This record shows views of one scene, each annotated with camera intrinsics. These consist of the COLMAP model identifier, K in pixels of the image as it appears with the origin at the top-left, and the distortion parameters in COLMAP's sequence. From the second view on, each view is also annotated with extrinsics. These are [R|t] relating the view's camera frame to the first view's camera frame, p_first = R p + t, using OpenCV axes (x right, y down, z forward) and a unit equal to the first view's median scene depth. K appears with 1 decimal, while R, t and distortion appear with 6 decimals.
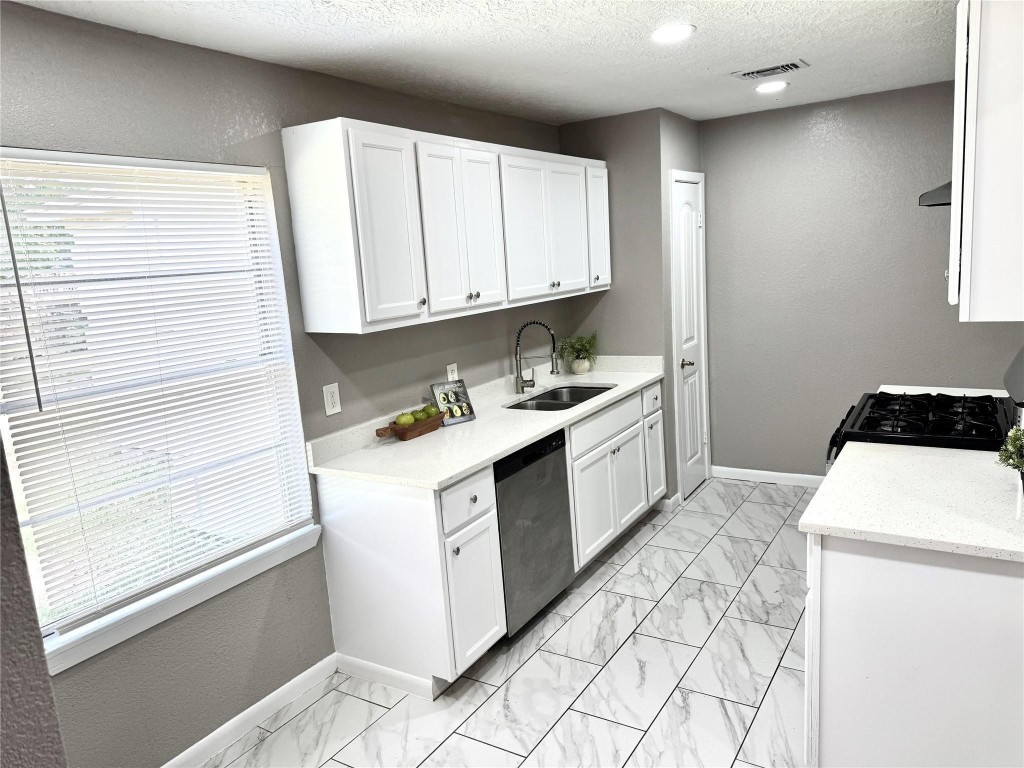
lens RADIAL K [[719.0, 0, 506.6], [0, 719.0, 380.9], [0, 0, 1]] dist [0.087229, -0.125988]
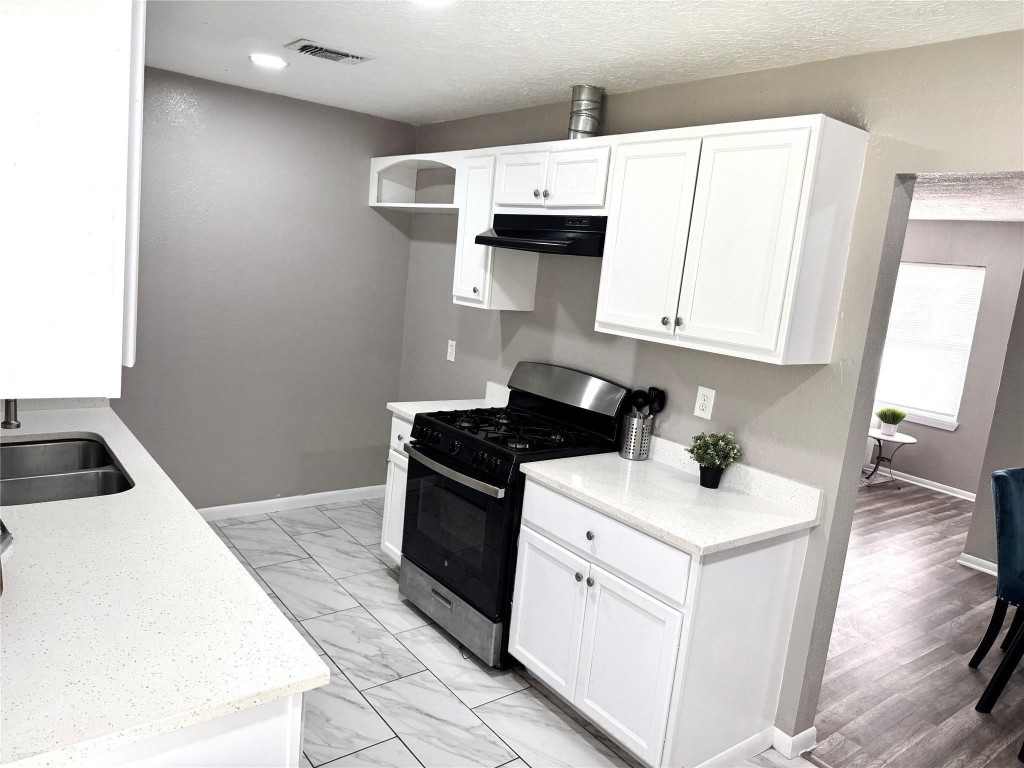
lens RADIAL K [[718.2, 0, 510.0], [0, 718.2, 380.2], [0, 0, 1]] dist [0.177300, -0.360680]
pose [[0.323972, -0.055204, 0.944455, -0.401374], [0.038266, 0.998244, 0.045221, -0.066153], [-0.945293, 0.021491, 0.325515, 0.512101]]
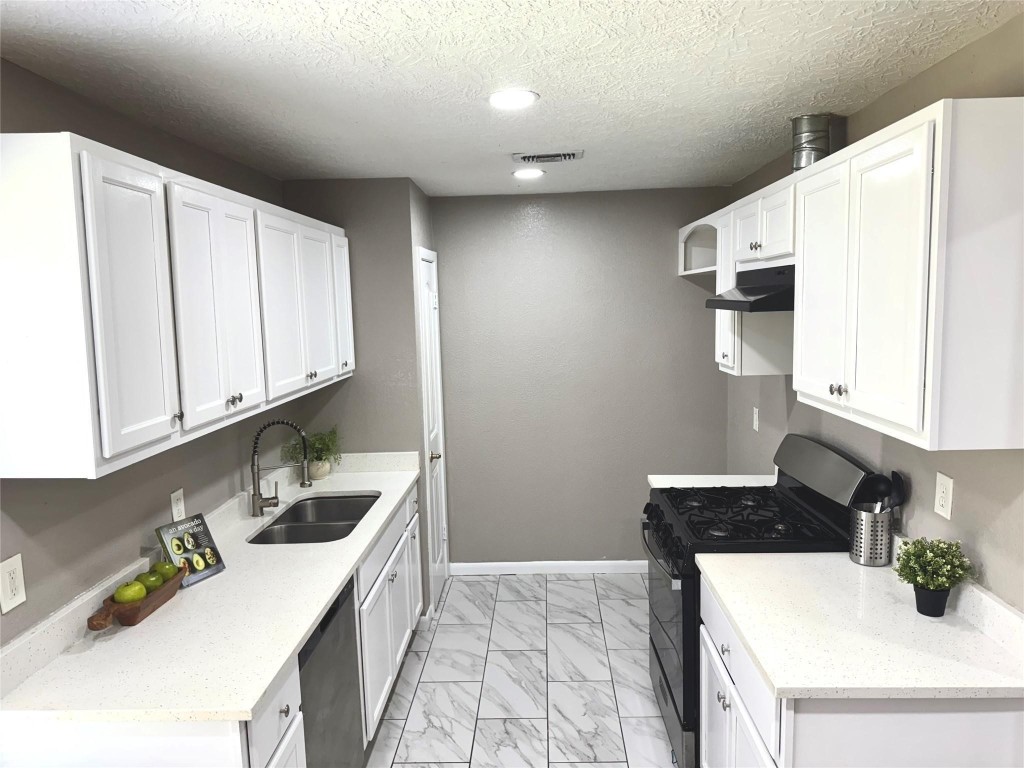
lens RADIAL K [[719.0, 0, 506.6], [0, 719.0, 380.9], [0, 0, 1]] dist [0.087229, -0.125988]
pose [[0.862603, -0.012265, 0.505732, -0.165241], [0.053891, 0.996245, -0.067757, -0.068238], [-0.503002, 0.085701, 0.860026, 0.225377]]
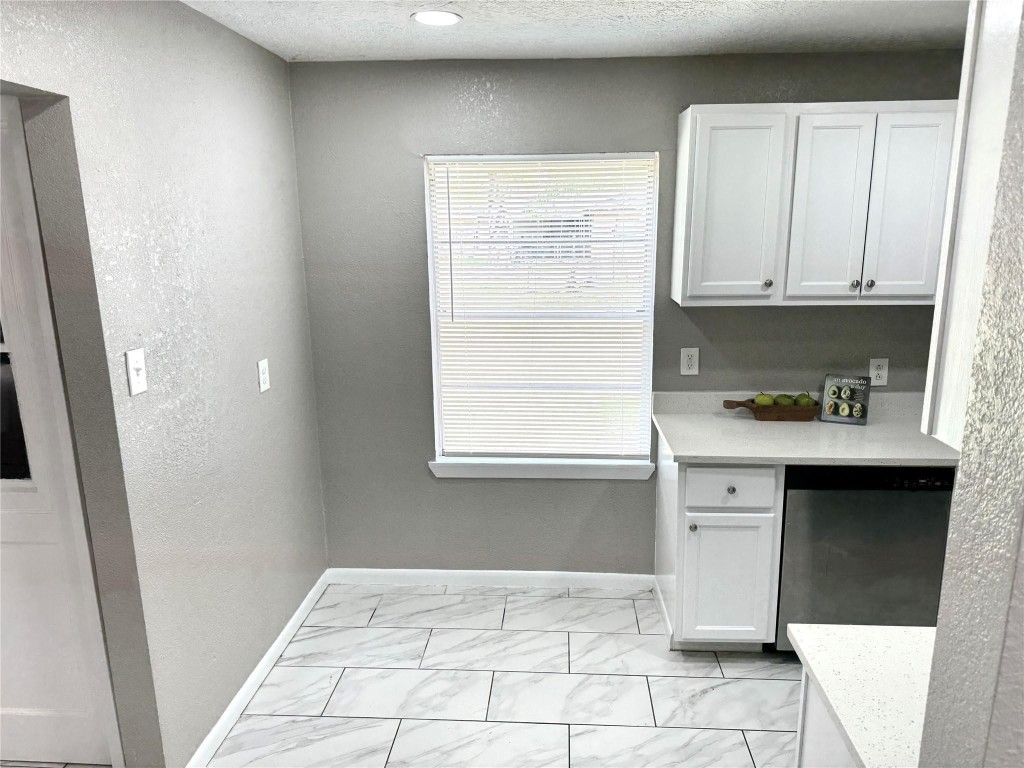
lens RADIAL K [[719.0, 0, 506.6], [0, 719.0, 380.9], [0, 0, 1]] dist [0.087229, -0.125988]
pose [[0.479020, 0.248929, -0.841768, 0.480270], [-0.170213, 0.967088, 0.189127, -0.091537], [0.861143, 0.052684, 0.505625, 0.175902]]
